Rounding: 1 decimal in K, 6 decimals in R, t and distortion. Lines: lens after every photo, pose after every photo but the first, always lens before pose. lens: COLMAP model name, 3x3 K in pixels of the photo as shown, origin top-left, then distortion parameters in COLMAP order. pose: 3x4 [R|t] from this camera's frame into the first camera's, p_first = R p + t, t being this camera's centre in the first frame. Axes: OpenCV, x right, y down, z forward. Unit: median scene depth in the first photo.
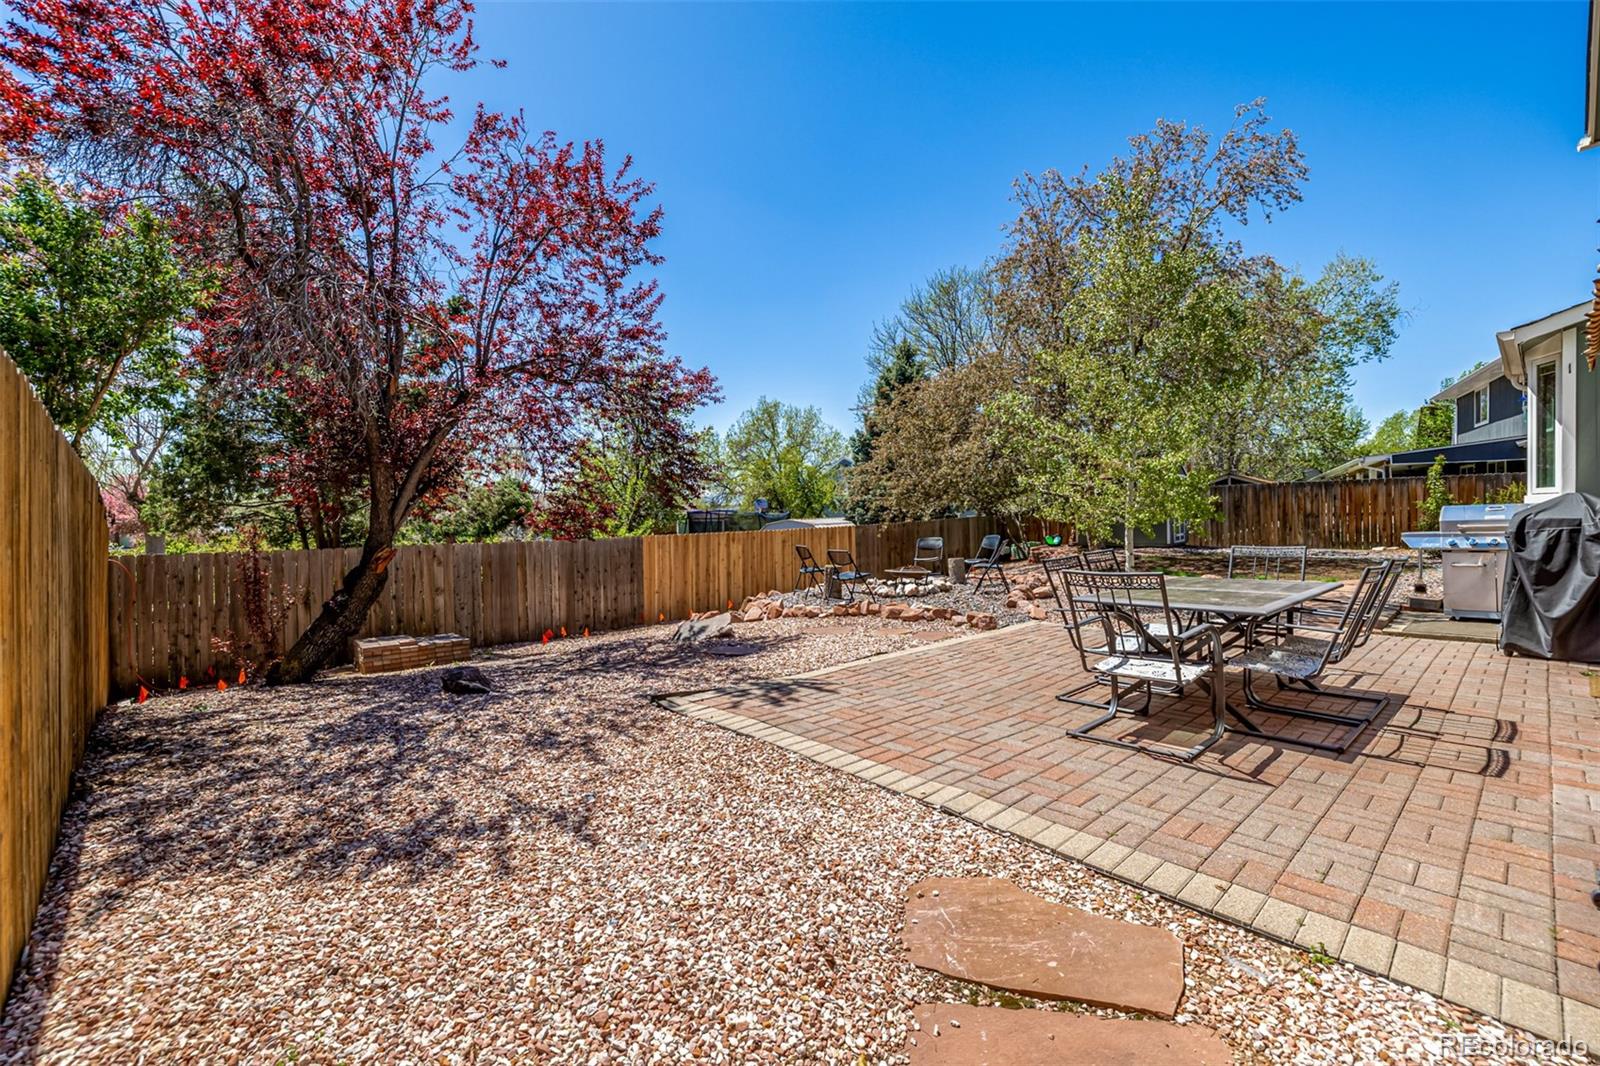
lens RADIAL K [[673.8, 0, 793.0], [0, 673.8, 522.2], [0, 0, 1]] dist [0.000120, 0.000020]
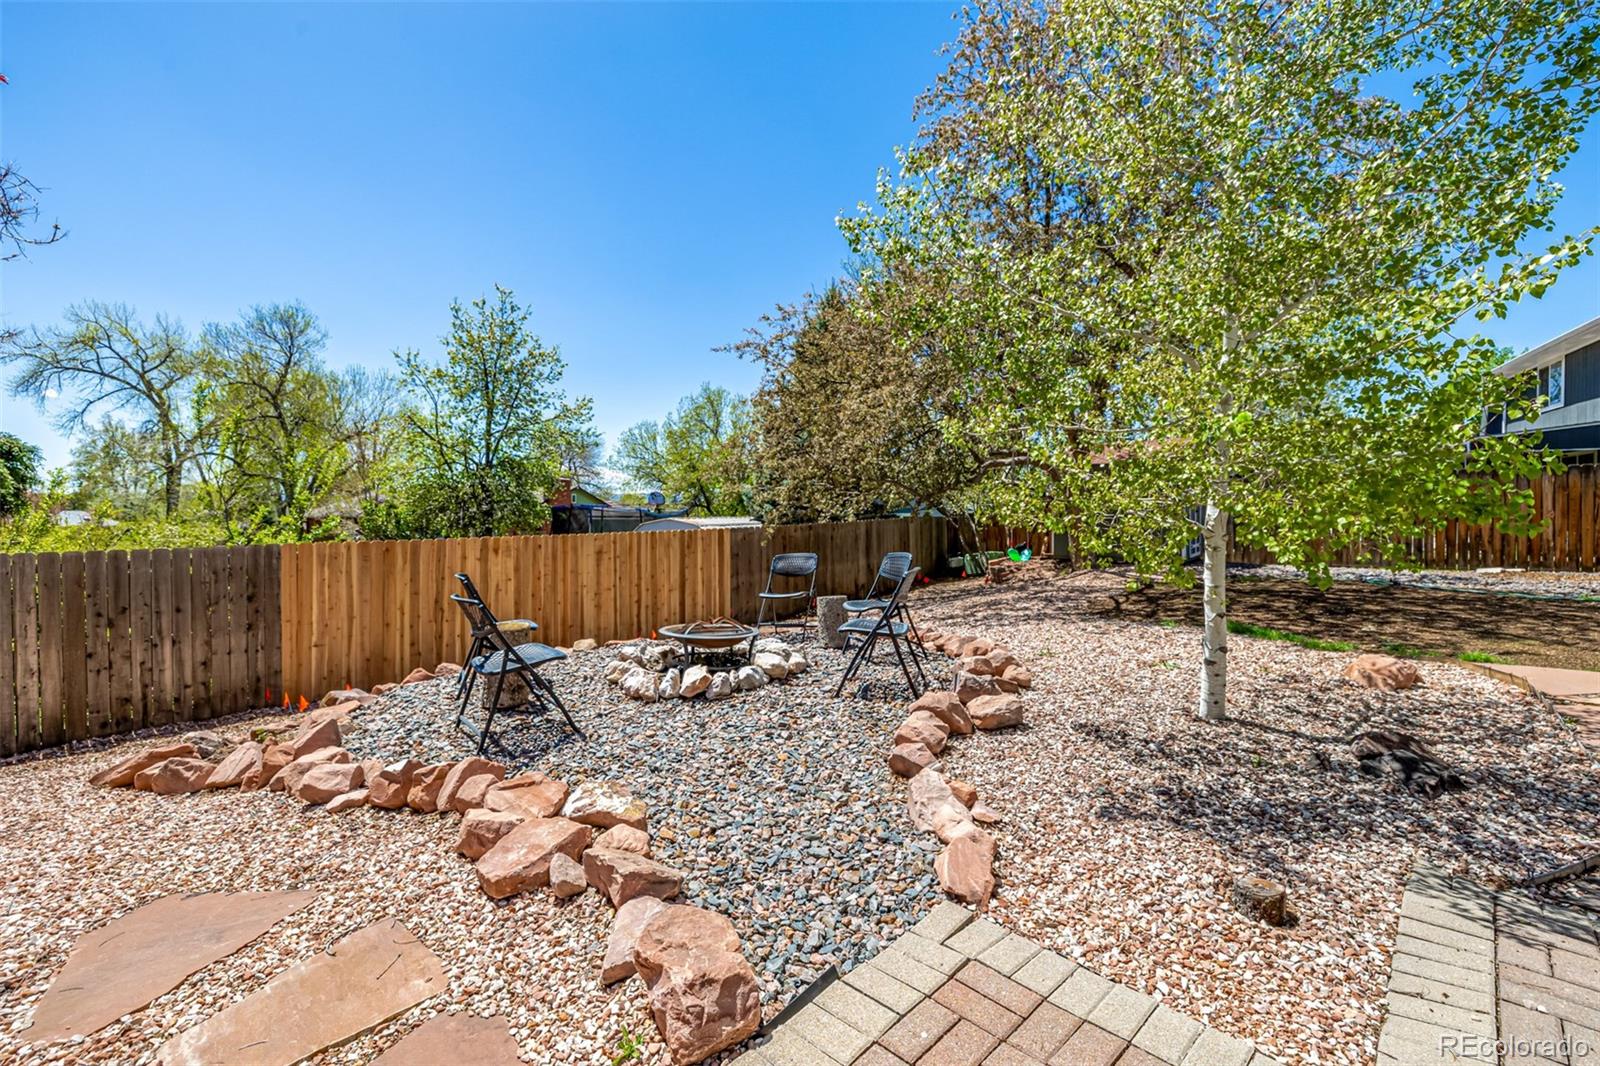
lens RADIAL K [[673.8, 0, 793.0], [0, 673.8, 522.2], [0, 0, 1]] dist [0.000120, 0.000020]
pose [[0.998949, 0.010592, 0.044603, 0.150581], [-0.010605, 0.999944, 0.000041, -0.001667], [-0.044600, -0.000513, 0.999005, 0.392501]]
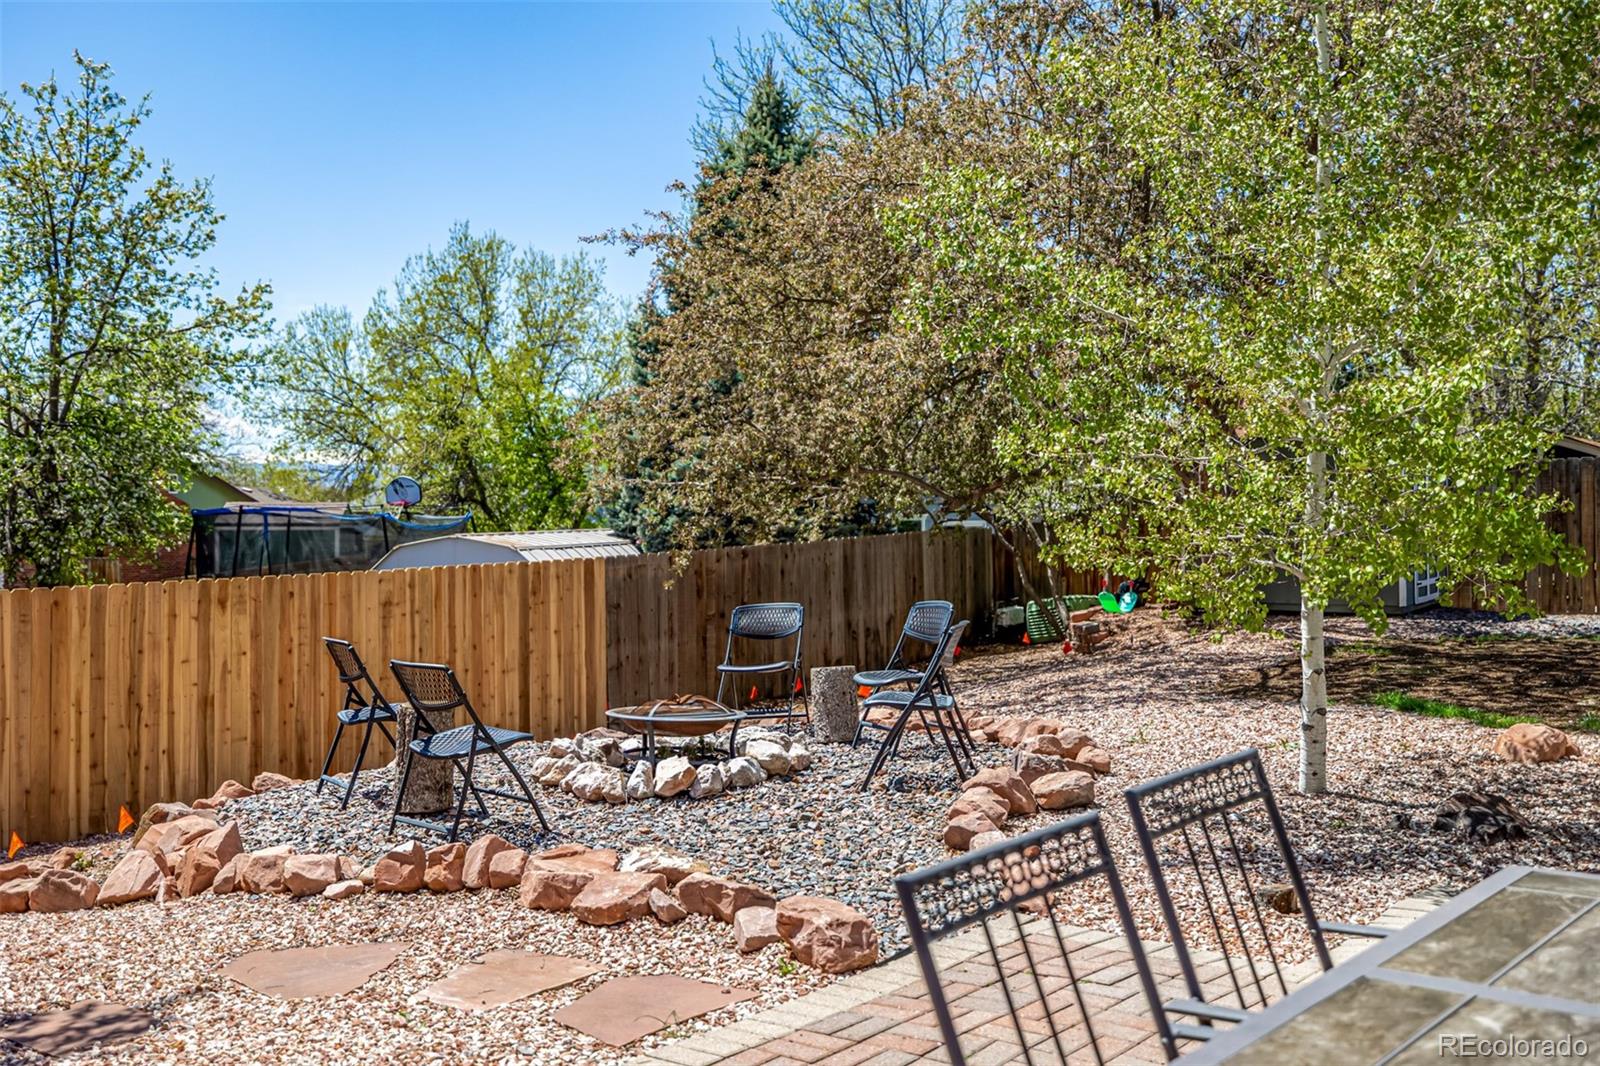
lens RADIAL K [[1556.4, 0, 796.4], [0, 1556.4, 510.7], [0, 0, 1]] dist [0.010752, 0.006994]
pose [[0.989104, 0.008425, 0.146979, 0.084938], [-0.006700, 0.999903, -0.012230, -0.012596], [-0.147068, 0.011112, 0.989064, 0.175761]]
